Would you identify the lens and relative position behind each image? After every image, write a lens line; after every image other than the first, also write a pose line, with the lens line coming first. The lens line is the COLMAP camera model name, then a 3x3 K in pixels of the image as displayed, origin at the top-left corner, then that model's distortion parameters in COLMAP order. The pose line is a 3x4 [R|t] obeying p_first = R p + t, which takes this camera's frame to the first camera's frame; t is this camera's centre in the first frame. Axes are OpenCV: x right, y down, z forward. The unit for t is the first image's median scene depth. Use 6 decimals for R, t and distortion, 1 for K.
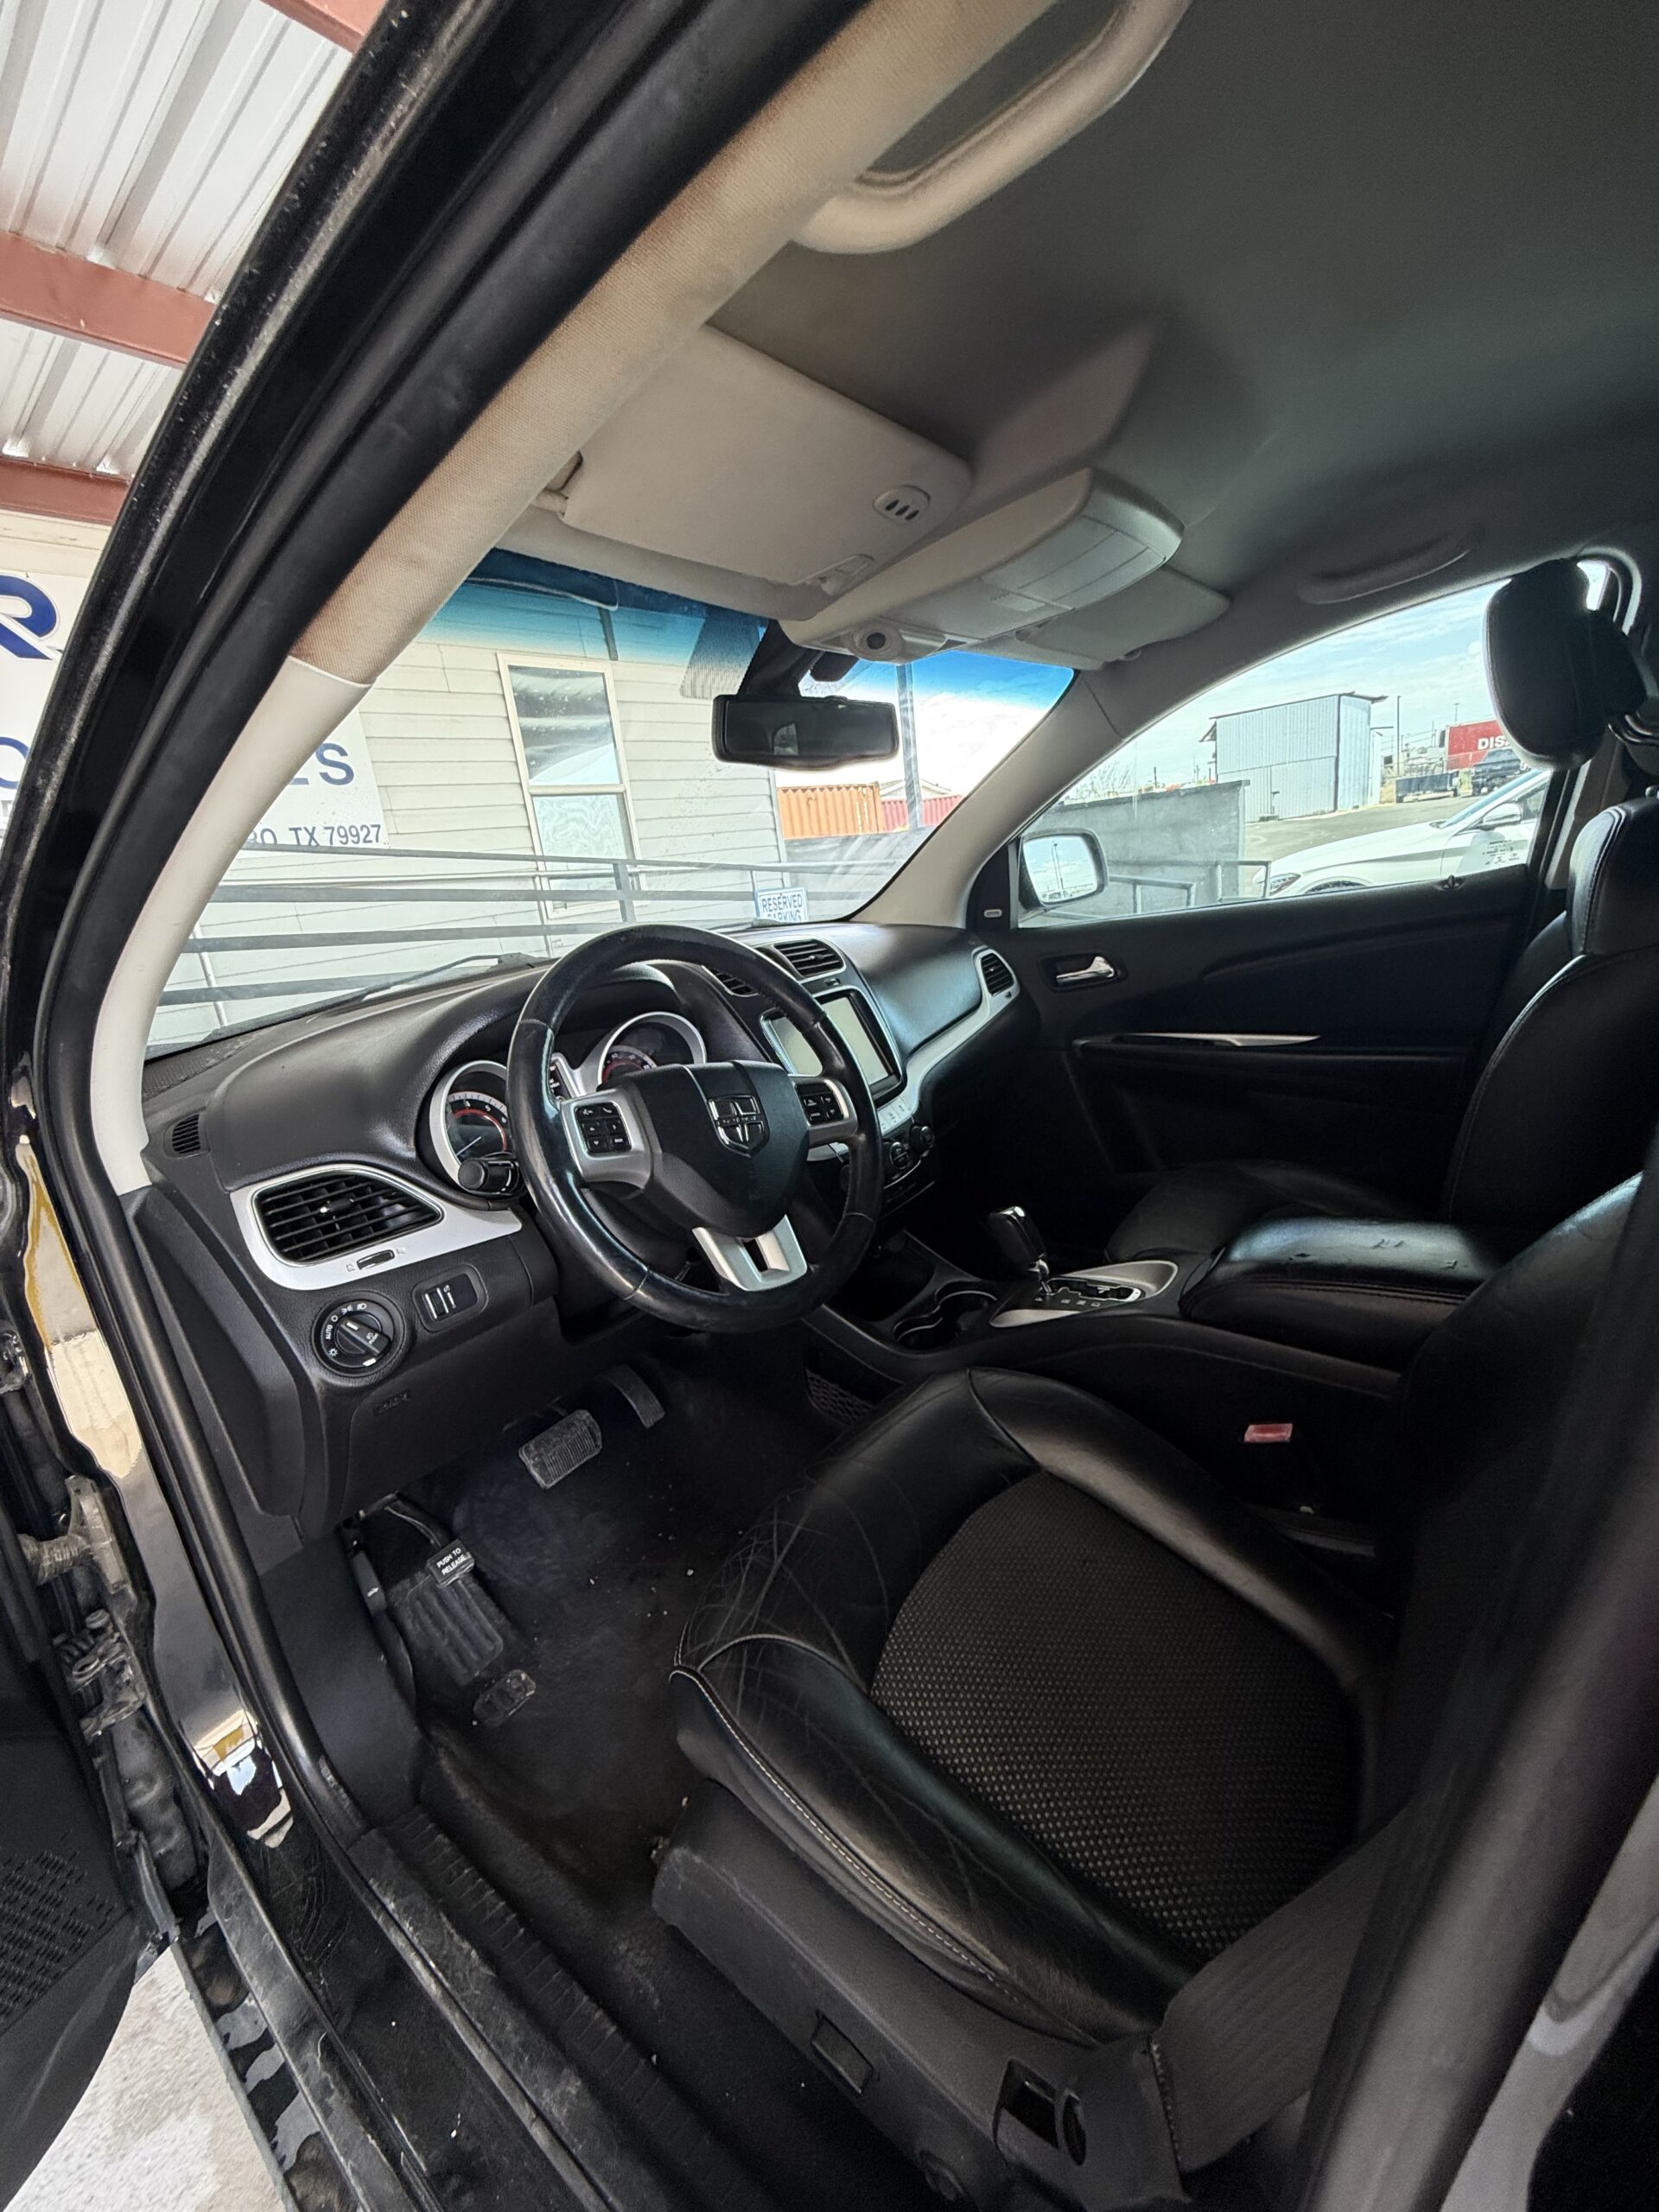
lens RADIAL K [[875.3, 0, 829.8], [0, 875.3, 1102.3], [0, 0, 1]] dist [0.001992, 0.000134]
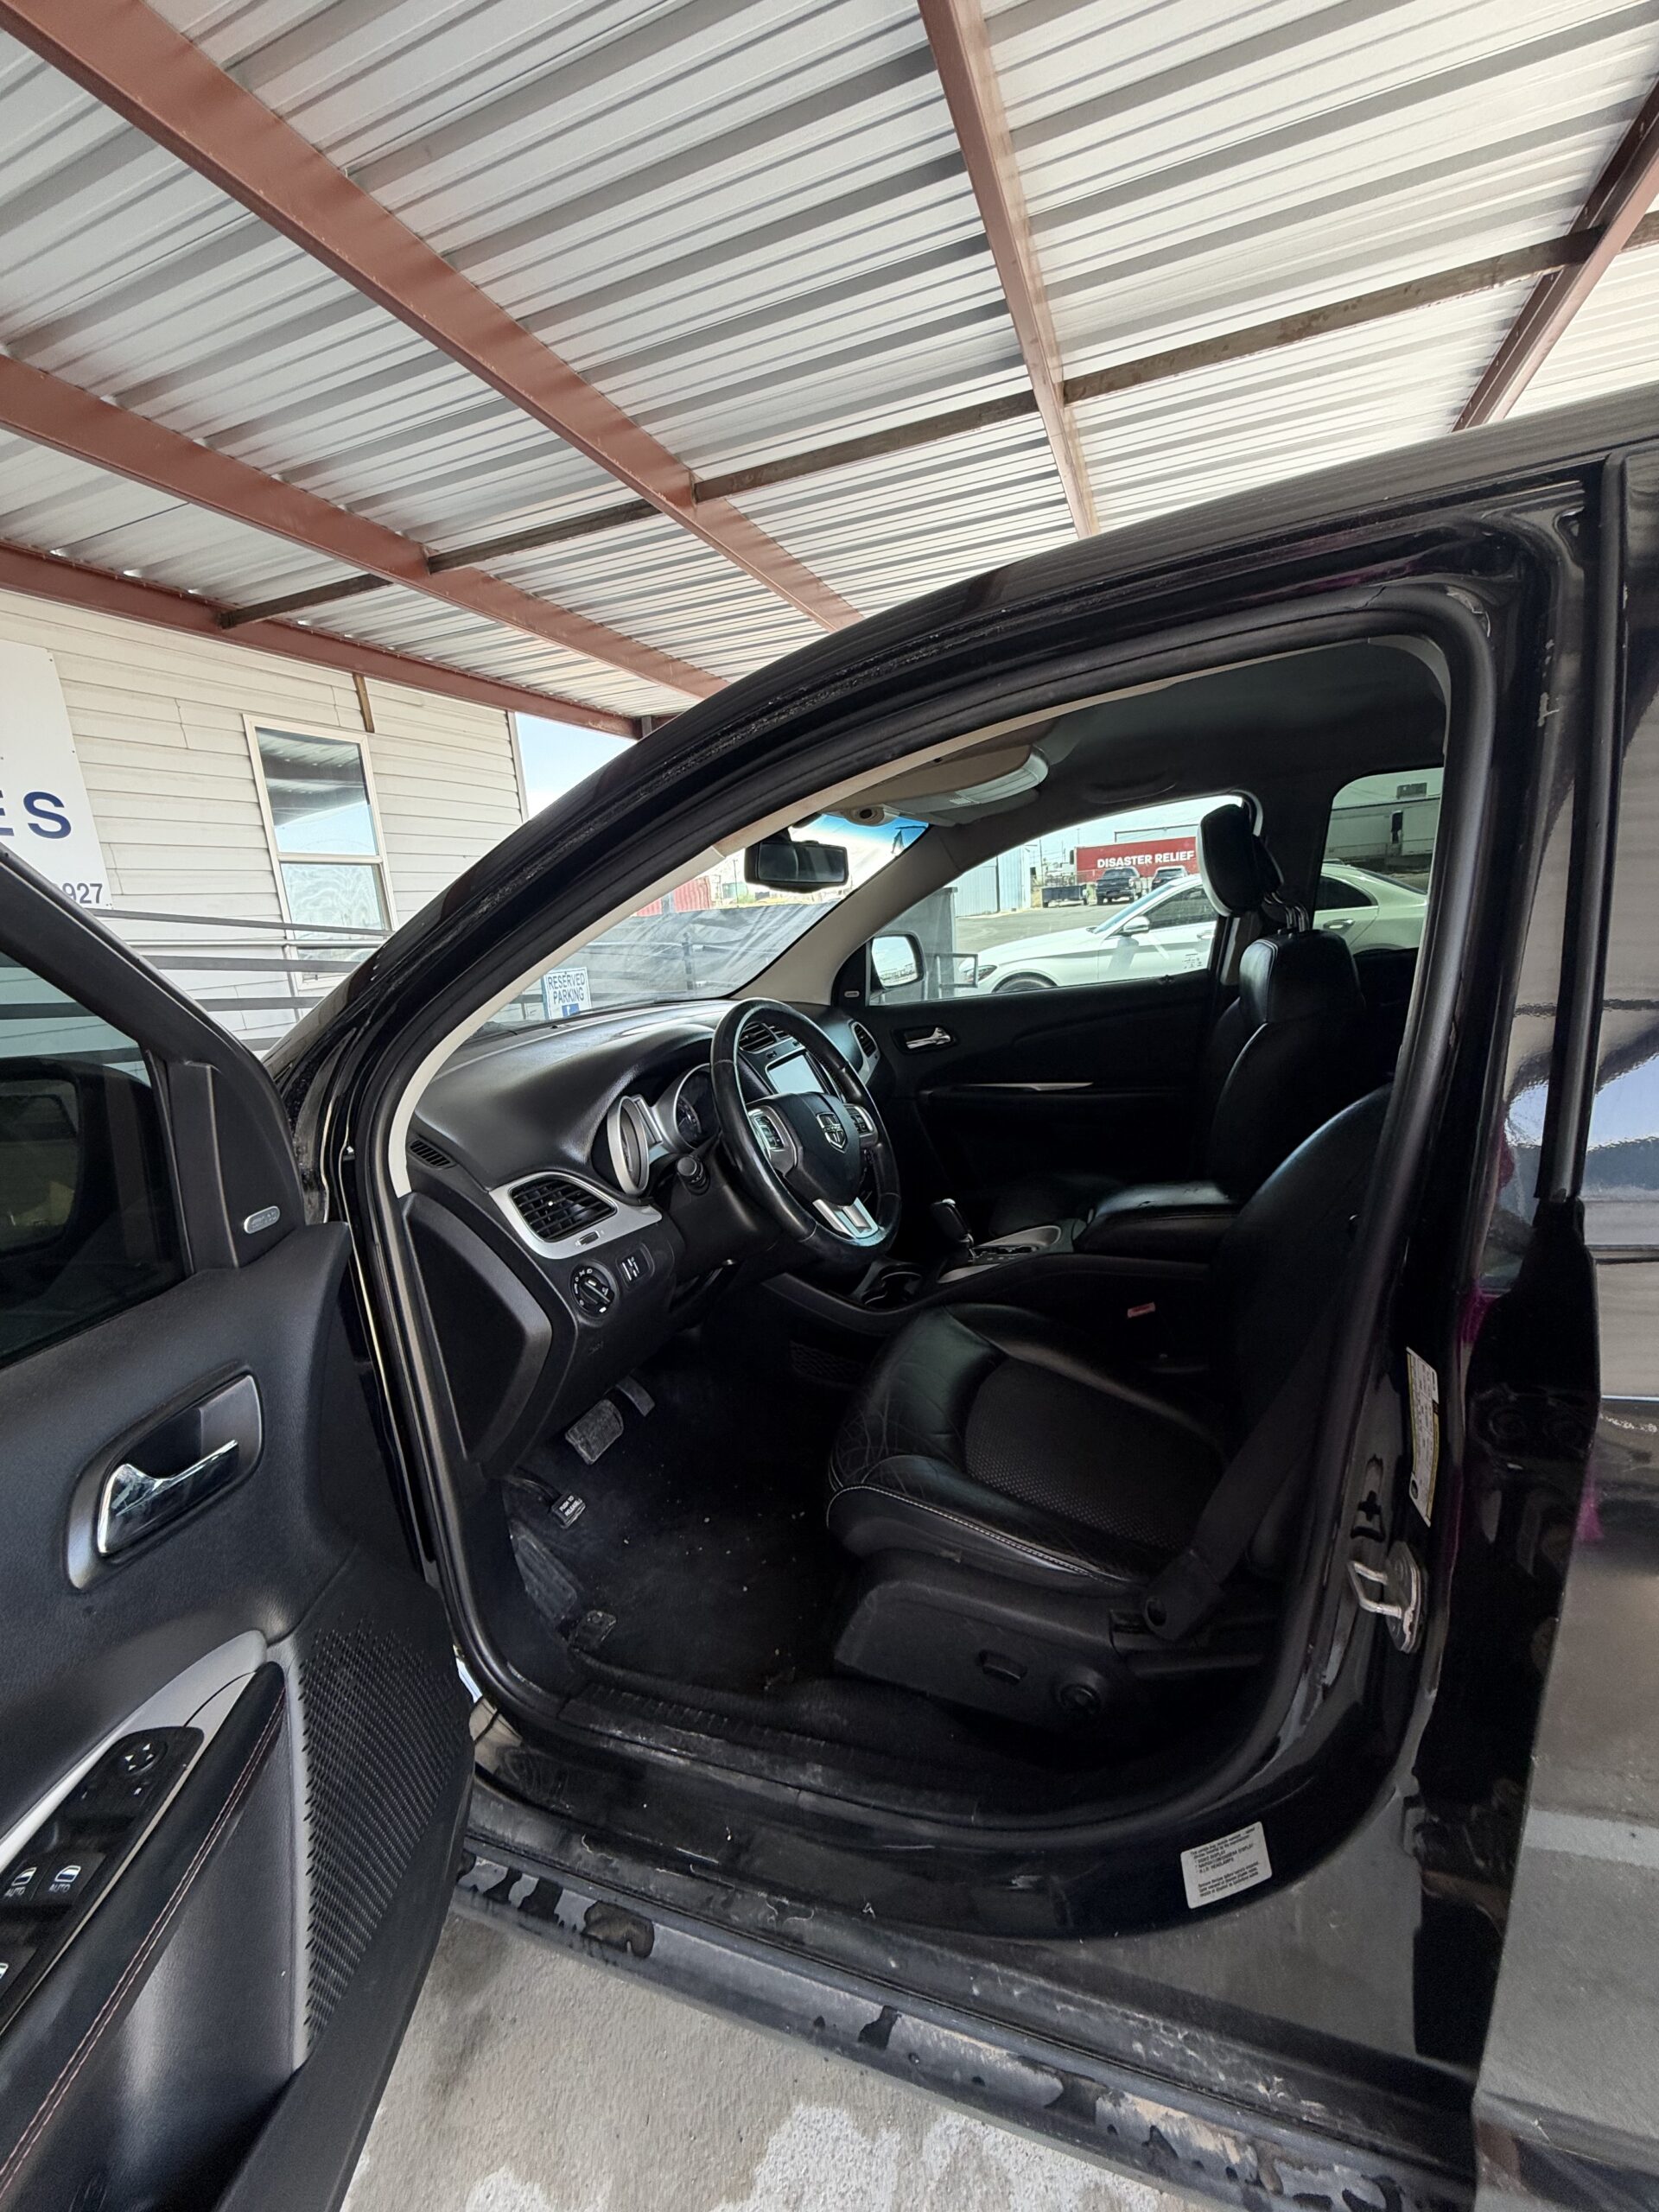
lens RADIAL K [[875.3, 0, 829.8], [0, 875.3, 1102.3], [0, 0, 1]] dist [0.001992, 0.000134]
pose [[0.948054, -0.021274, 0.317398, -0.349308], [0.048853, 0.995662, -0.079184, 0.055942], [-0.314337, 0.090577, 0.944981, -0.248845]]
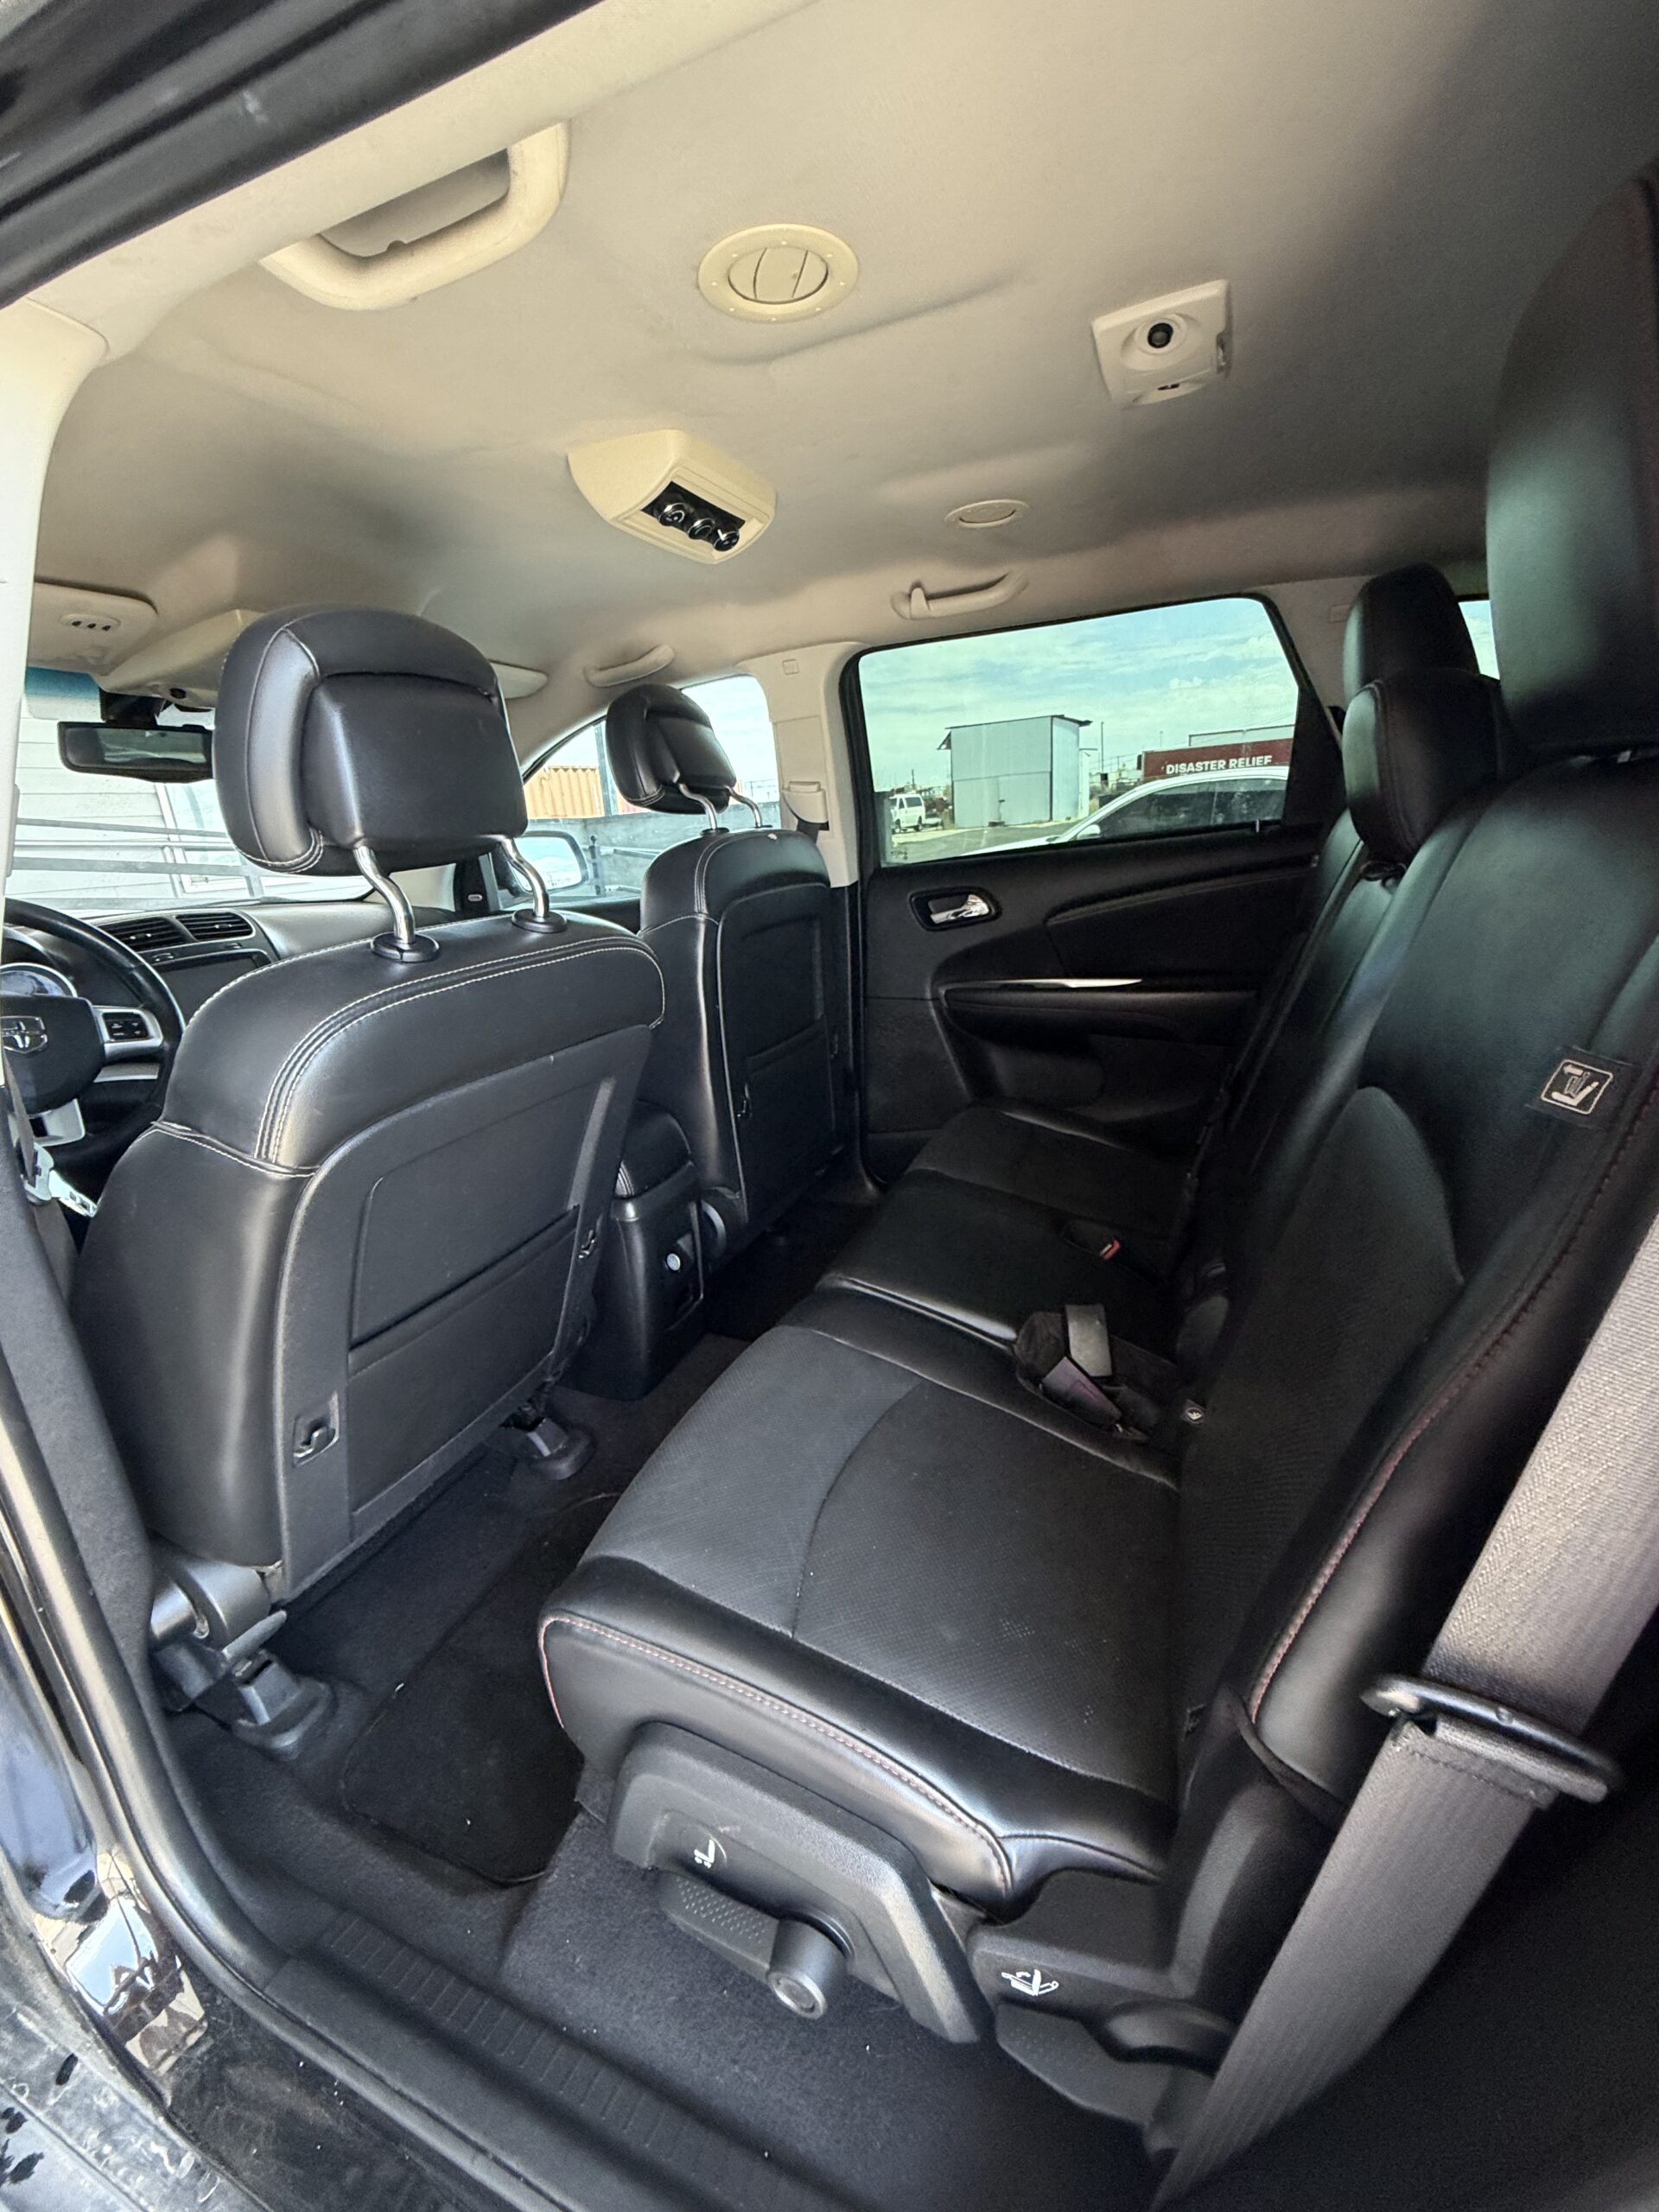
lens RADIAL K [[883.0, 0, 828.8], [0, 883.0, 1098.2], [0, 0, 1]] dist [-0.000680, -0.003434]
pose [[0.968479, -0.023664, 0.247969, 0.488923], [0.022205, 0.999716, 0.008680, 0.088083], [-0.248104, -0.002900, 0.968729, -0.436803]]
